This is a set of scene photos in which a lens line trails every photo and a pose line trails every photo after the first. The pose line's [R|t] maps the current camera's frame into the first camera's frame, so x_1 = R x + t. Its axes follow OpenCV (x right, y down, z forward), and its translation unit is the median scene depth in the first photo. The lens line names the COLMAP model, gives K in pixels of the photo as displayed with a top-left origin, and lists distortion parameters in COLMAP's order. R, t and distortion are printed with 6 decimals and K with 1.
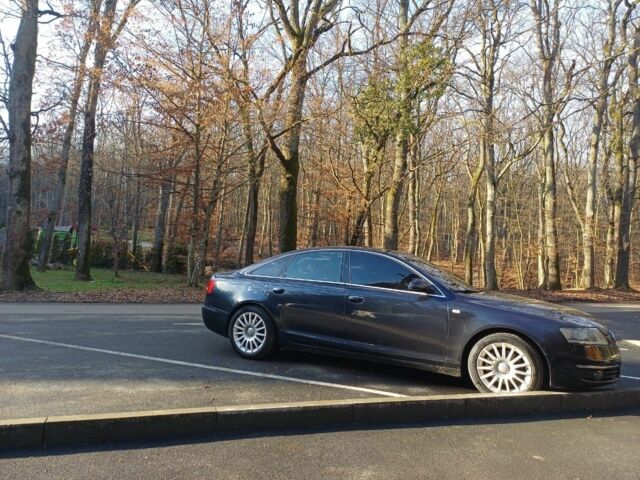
lens RADIAL K [[463.9, 0, 324.5], [0, 463.9, 216.5], [0, 0, 1]] dist [0.036605, -0.005383]
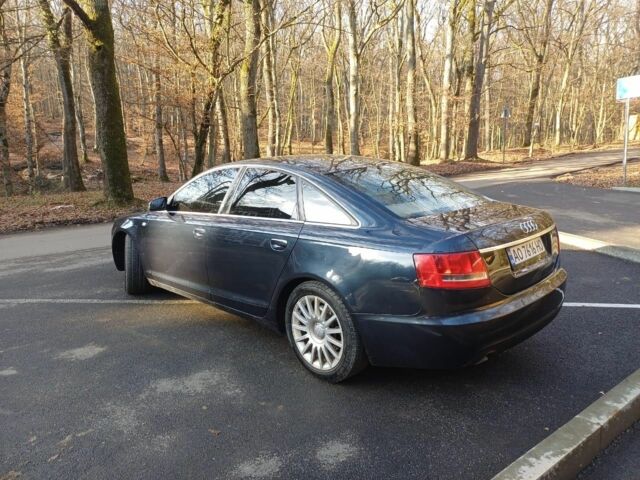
lens RADIAL K [[463.9, 0, 324.5], [0, 463.9, 216.5], [0, 0, 1]] dist [0.036605, -0.005383]
pose [[0.952743, -0.115790, 0.280843, 0.012731], [0.042989, 0.966594, 0.252682, 0.000903], [-0.300719, -0.228668, 0.925894, 0.103704]]
